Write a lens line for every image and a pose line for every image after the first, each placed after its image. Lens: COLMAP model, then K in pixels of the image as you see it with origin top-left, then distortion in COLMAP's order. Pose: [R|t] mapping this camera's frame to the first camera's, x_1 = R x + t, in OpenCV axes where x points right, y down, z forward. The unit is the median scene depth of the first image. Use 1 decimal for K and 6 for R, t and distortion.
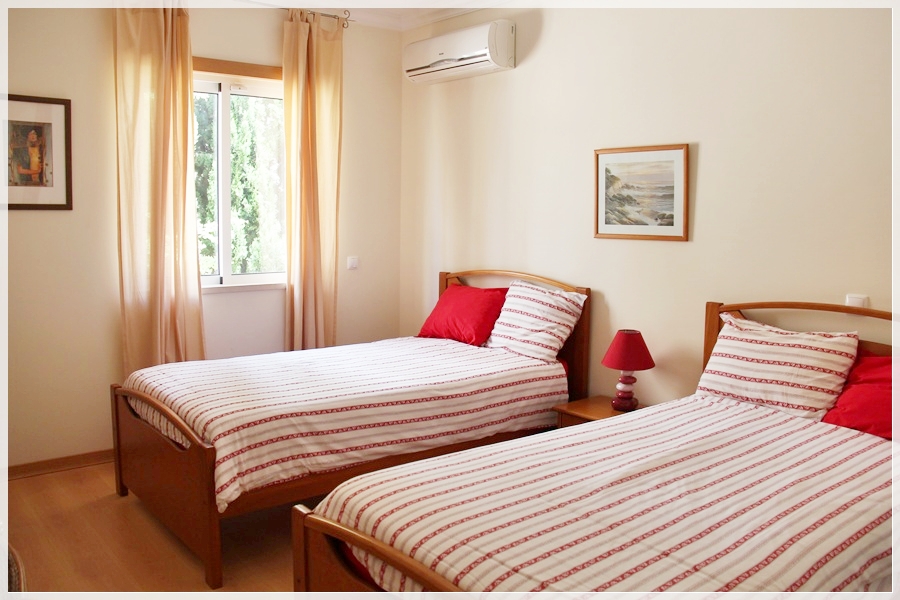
lens RADIAL K [[756.5, 0, 449.8], [0, 756.5, 292.2], [0, 0, 1]] dist [-0.188219, 0.155308]
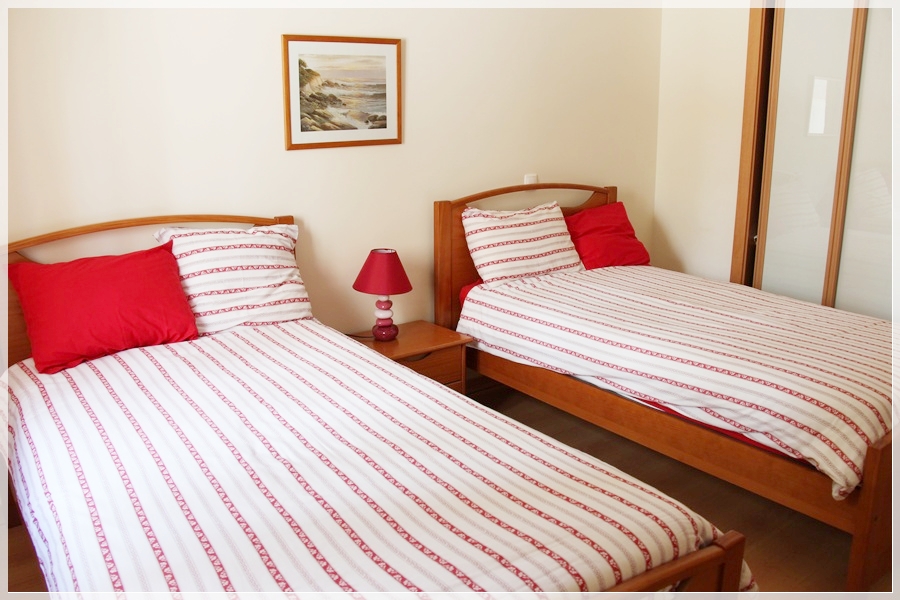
lens RADIAL K [[769.3, 0, 450.0], [0, 769.3, 300.0], [0, 0, 1]] dist [-0.187498, 0.174089]
pose [[0.041162, -0.259722, 0.964806, -0.622908], [0.106362, 0.961276, 0.254234, -0.109608], [-0.993475, 0.092154, 0.067193, 0.830475]]
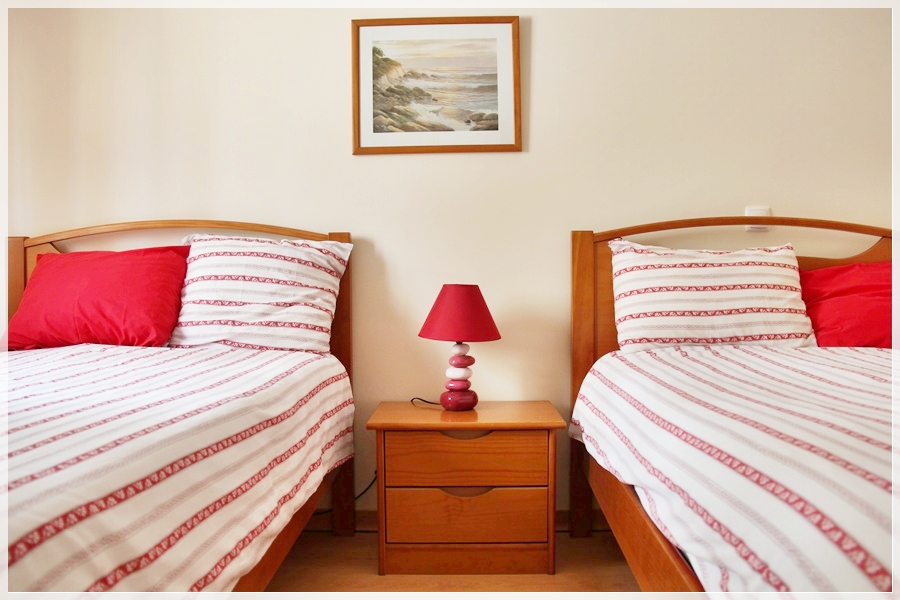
lens RADIAL K [[769.3, 0, 450.0], [0, 769.3, 300.0], [0, 0, 1]] dist [-0.187498, 0.174089]
pose [[0.661256, -0.038676, 0.749163, -0.254099], [0.091823, 0.995333, -0.029664, 0.081051], [-0.744519, 0.088406, 0.661722, 0.544835]]
